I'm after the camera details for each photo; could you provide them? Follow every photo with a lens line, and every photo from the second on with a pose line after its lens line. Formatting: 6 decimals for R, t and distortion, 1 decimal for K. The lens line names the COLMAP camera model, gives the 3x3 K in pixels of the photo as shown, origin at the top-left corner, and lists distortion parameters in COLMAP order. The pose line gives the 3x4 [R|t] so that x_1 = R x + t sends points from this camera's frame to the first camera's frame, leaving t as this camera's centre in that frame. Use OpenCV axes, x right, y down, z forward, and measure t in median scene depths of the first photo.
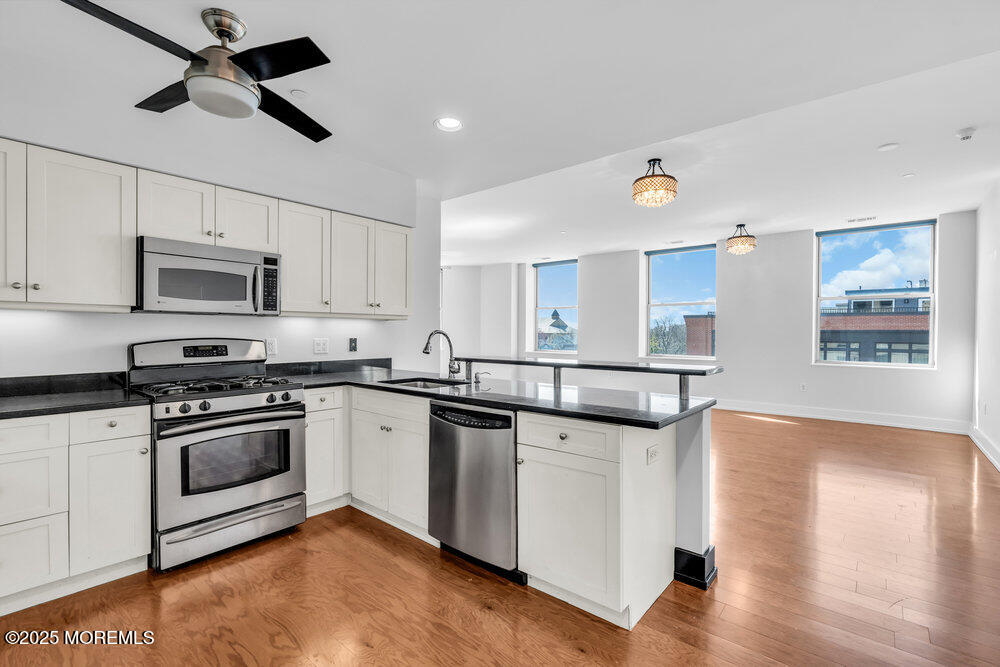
lens RADIAL K [[449.7, 0, 503.2], [0, 449.7, 330.8], [0, 0, 1]] dist [-0.016336, 0.008110]
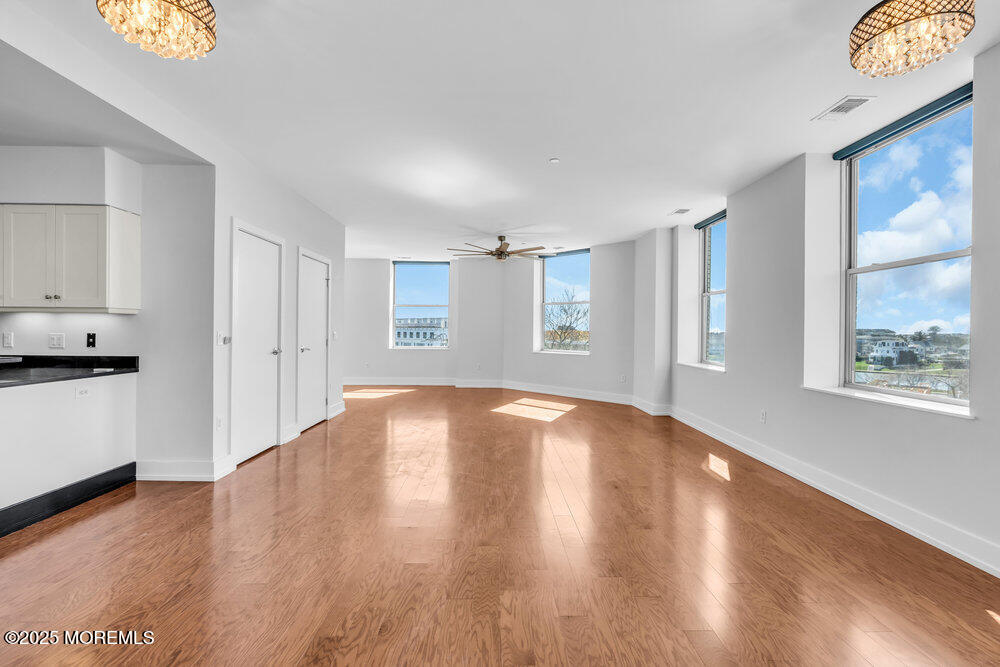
lens RADIAL K [[449.7, 0, 503.2], [0, 449.7, 330.8], [0, 0, 1]] dist [-0.016336, 0.008110]
pose [[0.667098, 0.001748, -0.744968, 1.260273], [-0.003665, 0.999993, -0.000936, 0.011544], [0.744961, 0.003354, 0.667100, 1.345858]]
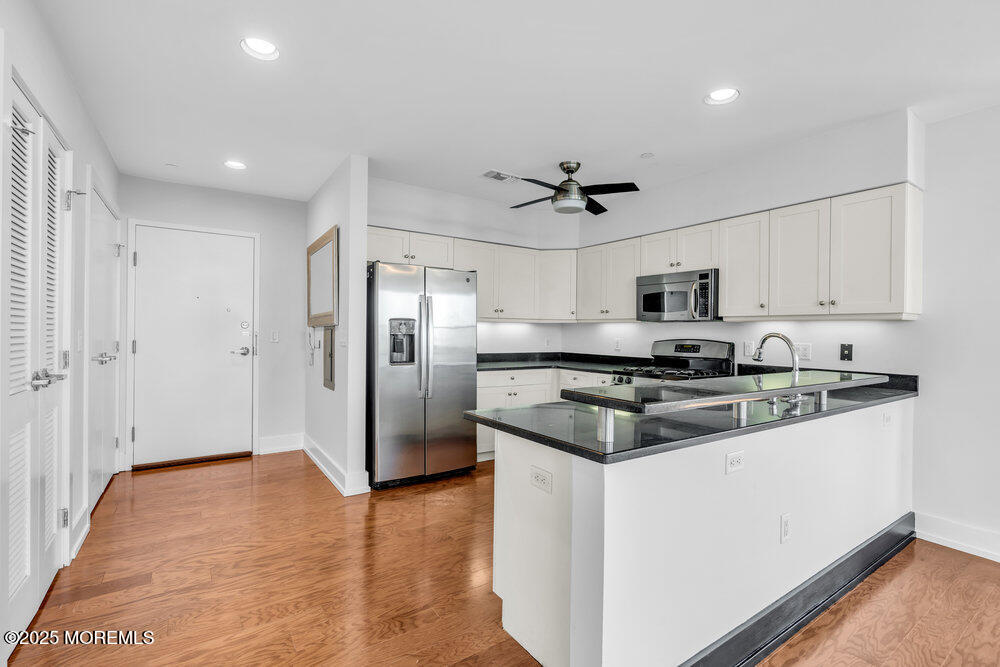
lens RADIAL K [[449.7, 0, 503.2], [0, 449.7, 330.8], [0, 0, 1]] dist [-0.016336, 0.008110]
pose [[-0.265535, -0.008959, -0.964060, 0.804933], [-0.010974, 0.999920, -0.006270, 0.005643], [0.964039, 0.008915, -0.265612, 0.812559]]
